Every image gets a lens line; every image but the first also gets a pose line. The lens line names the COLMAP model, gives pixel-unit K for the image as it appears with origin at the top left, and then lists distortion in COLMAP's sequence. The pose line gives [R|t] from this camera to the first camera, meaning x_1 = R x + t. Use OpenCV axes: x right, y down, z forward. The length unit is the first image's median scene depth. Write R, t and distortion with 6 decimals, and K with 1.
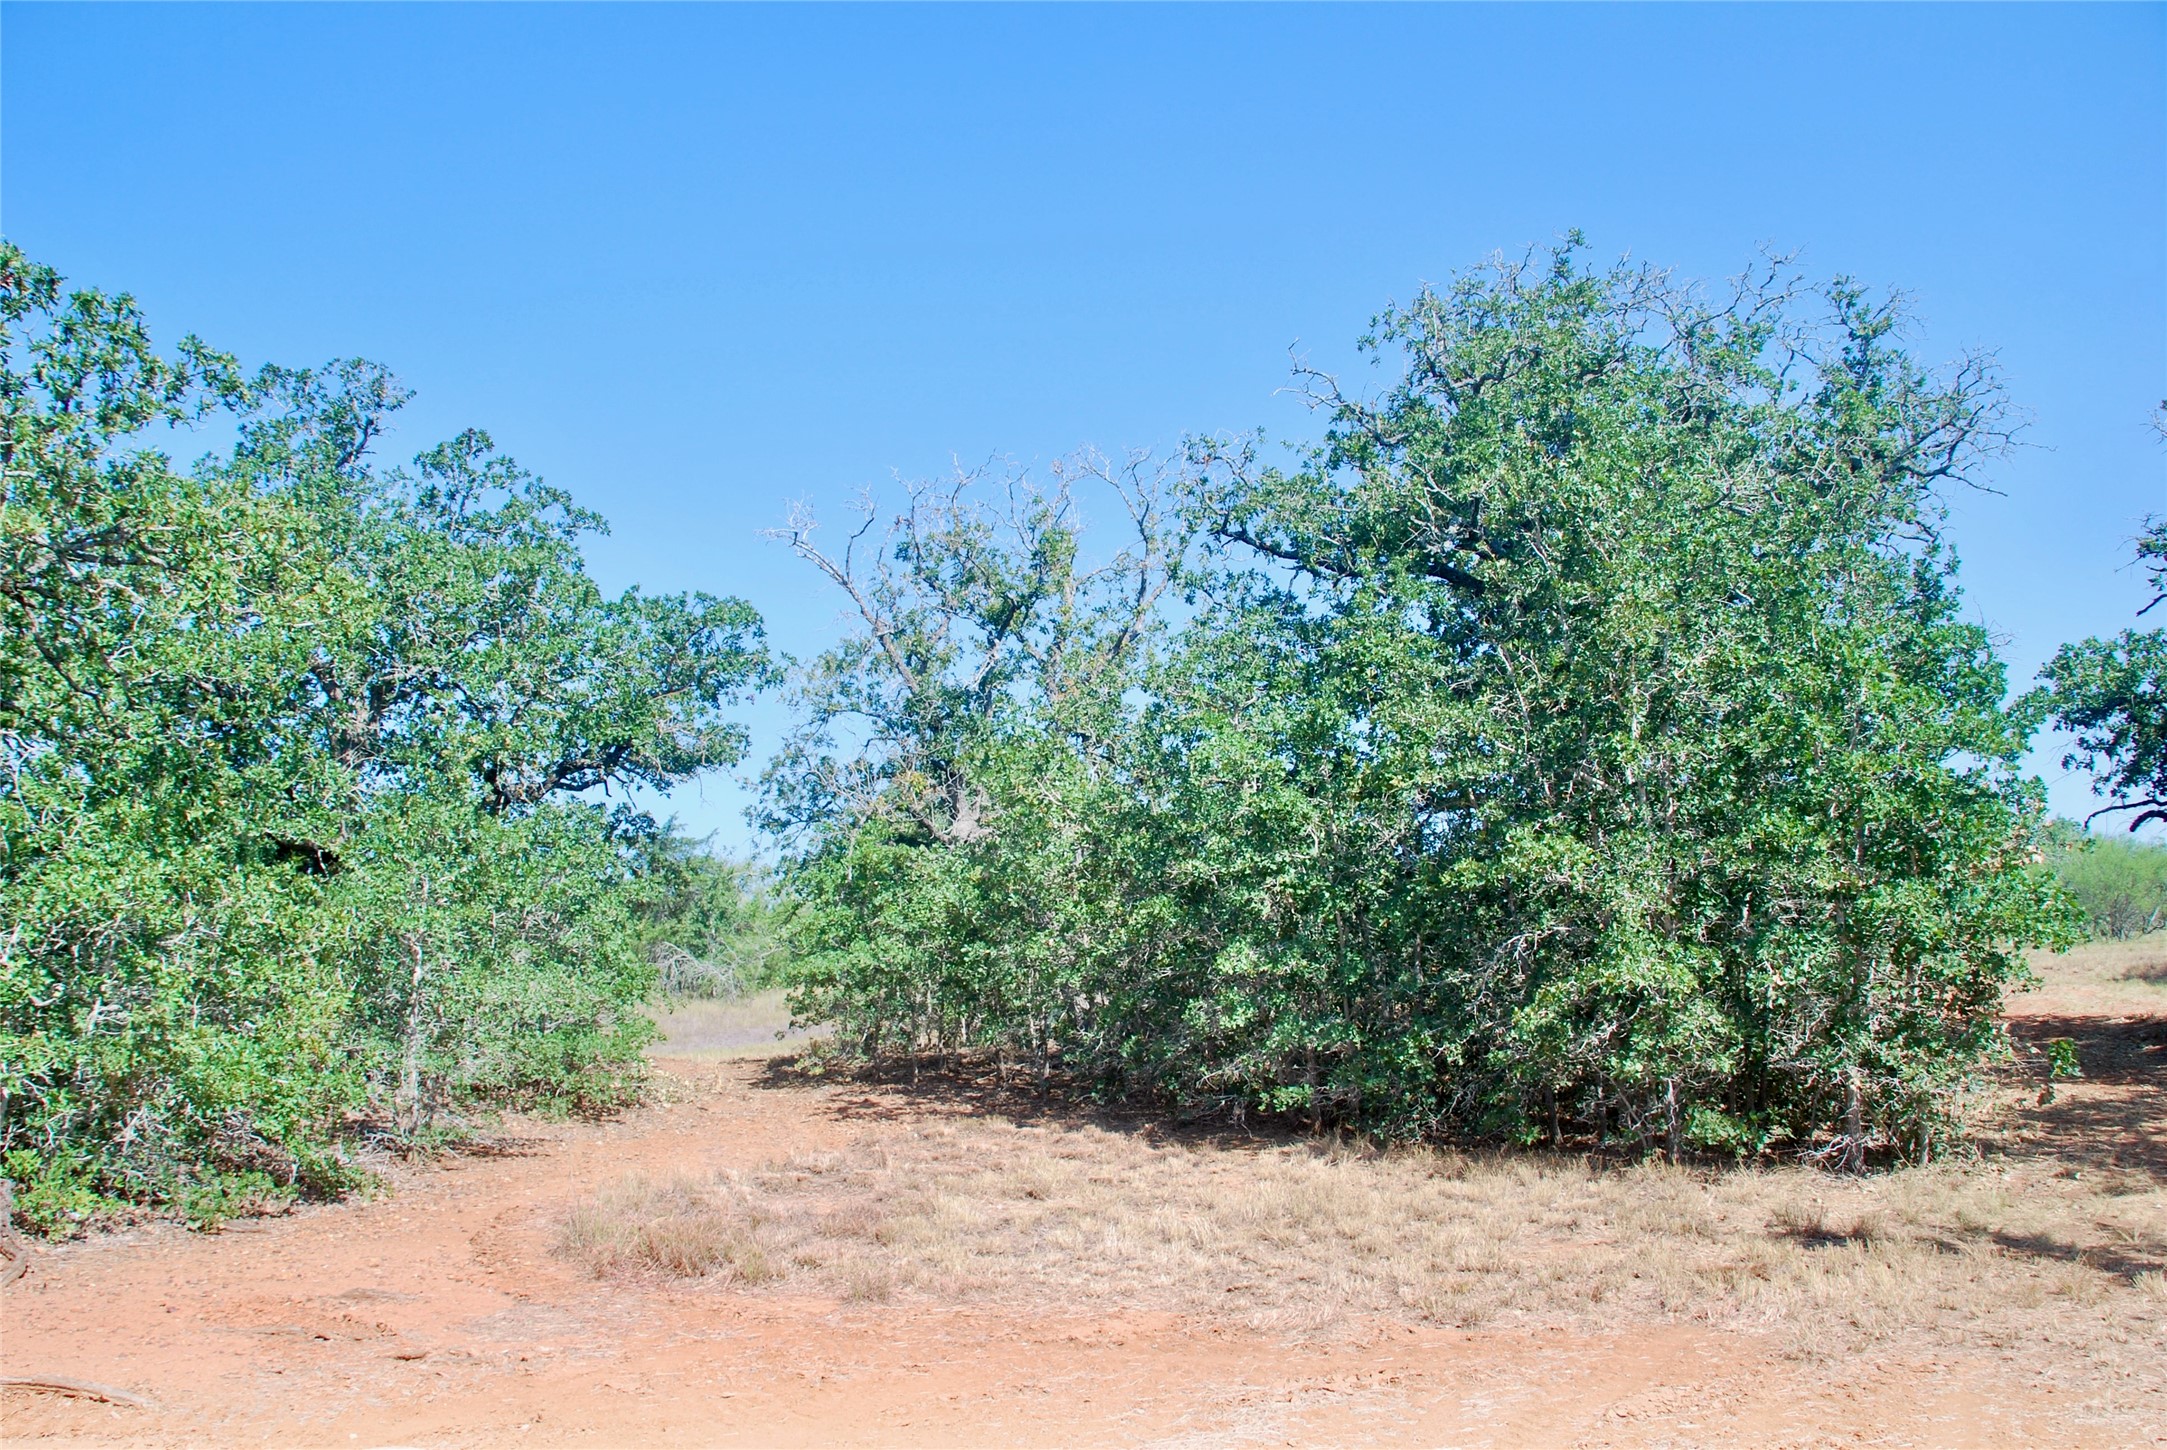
lens RADIAL K [[1708.0, 0, 1078.7], [0, 1708.0, 737.4], [0, 0, 1]] dist [-0.139053, 0.098454]
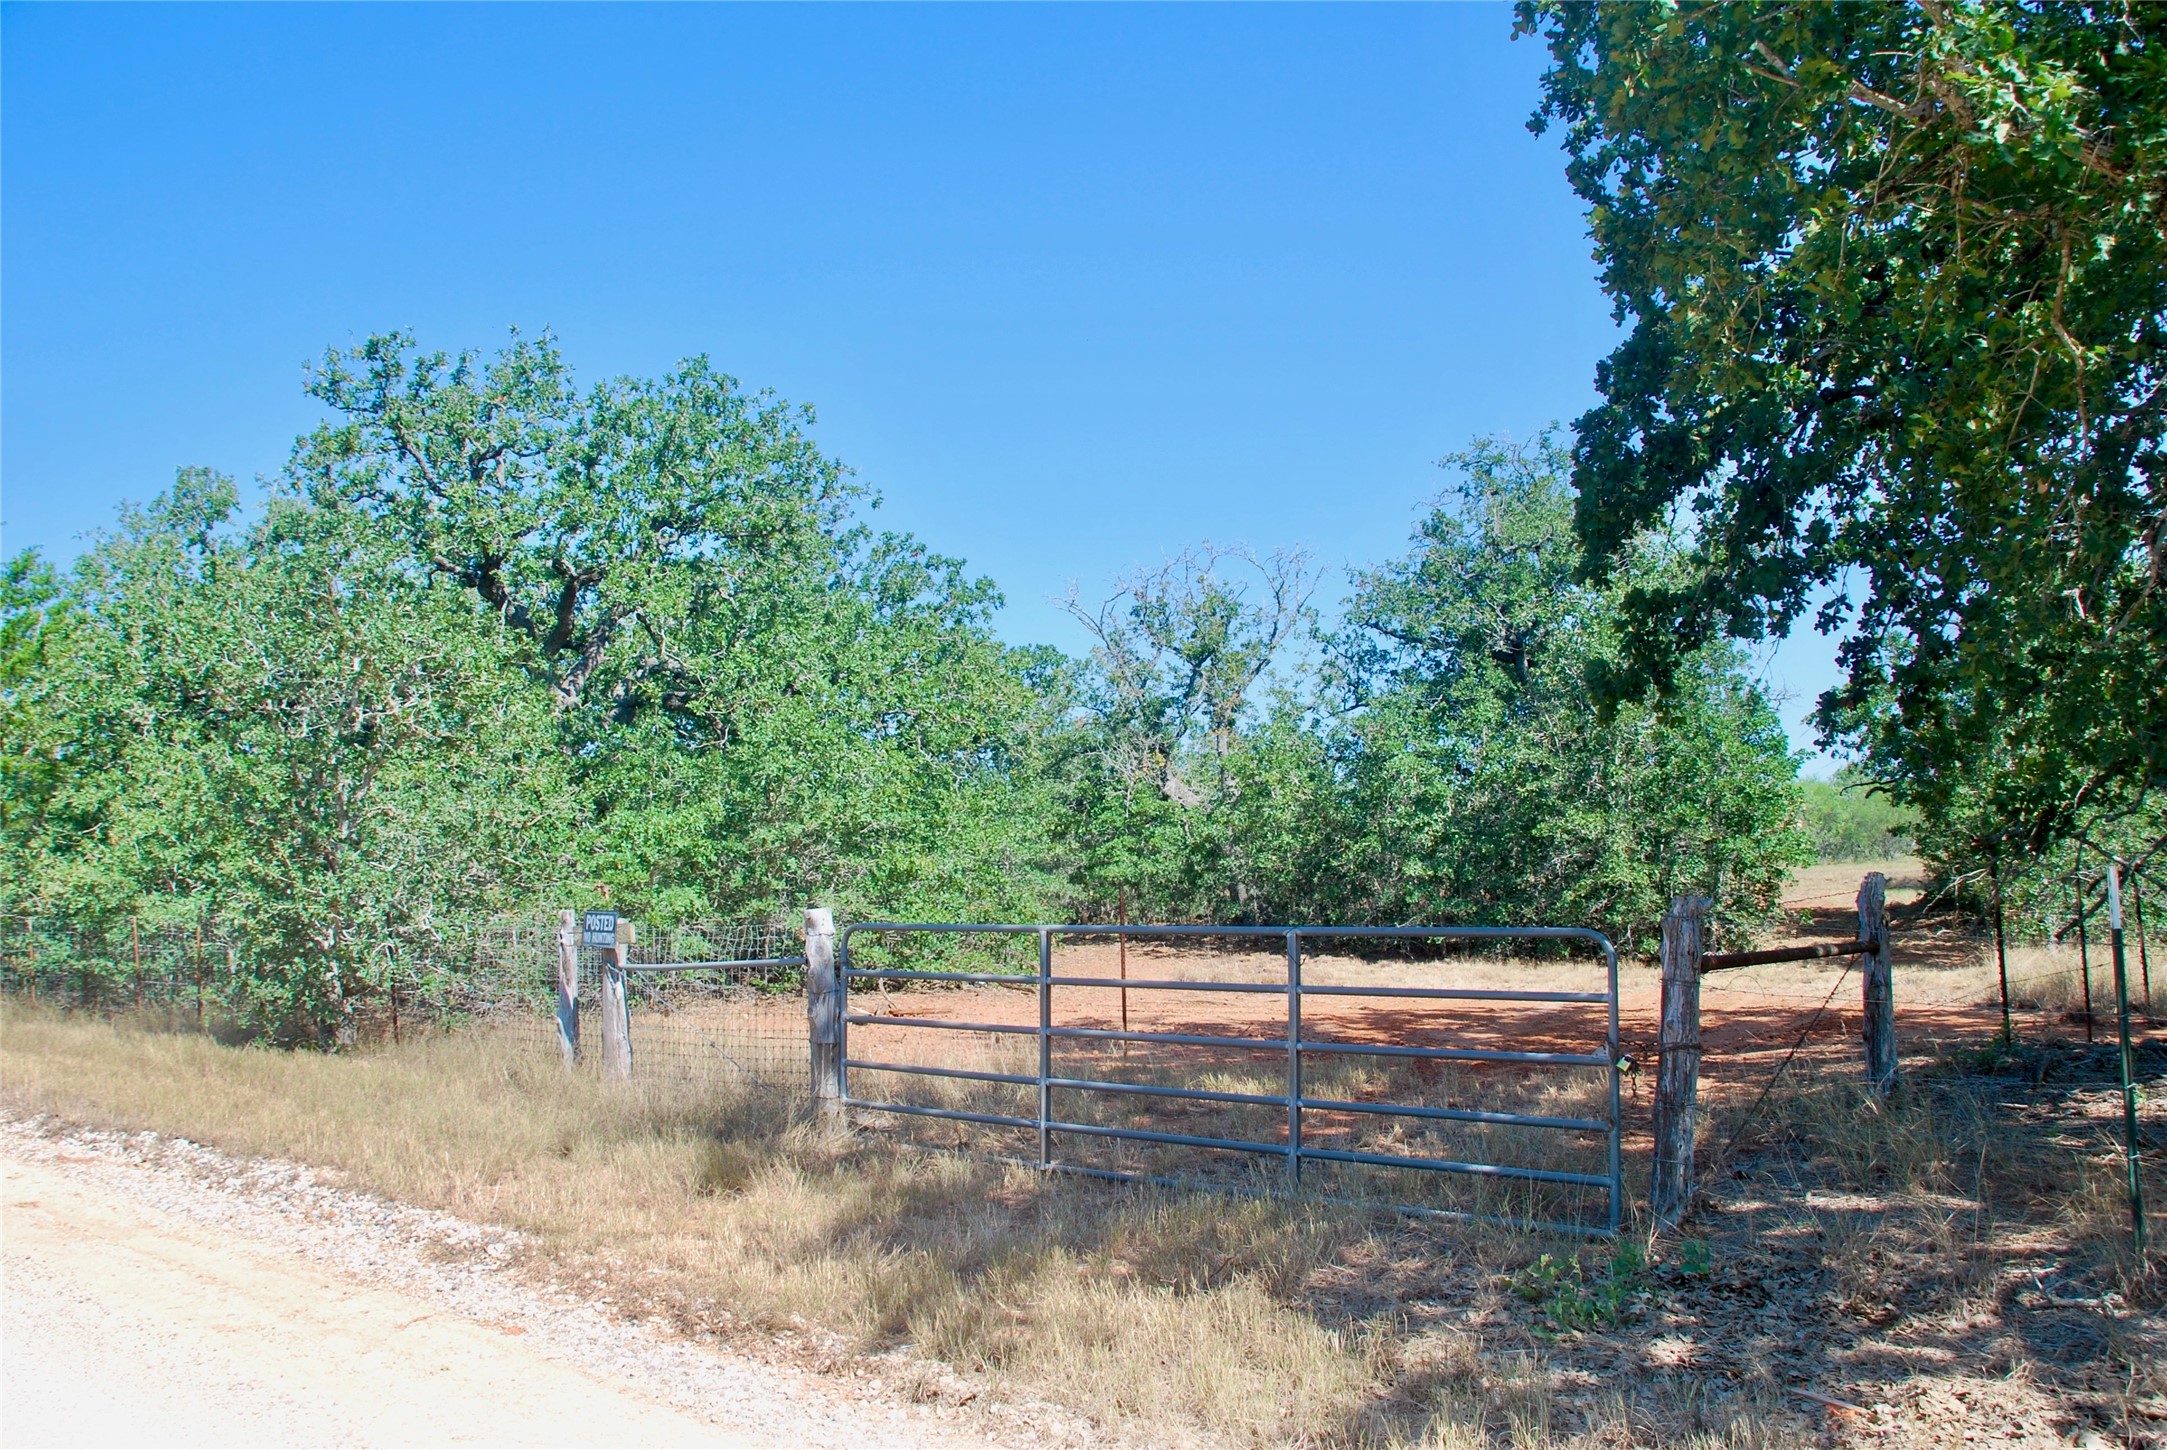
lens RADIAL K [[1708.0, 0, 1087.2], [0, 1708.0, 717.6], [0, 0, 1]] dist [-0.139053, 0.098454]
pose [[0.995414, 0.014726, 0.094515, -0.548381], [-0.018740, 0.998954, 0.041715, -0.139304], [-0.093802, -0.043295, 0.994649, -1.069609]]
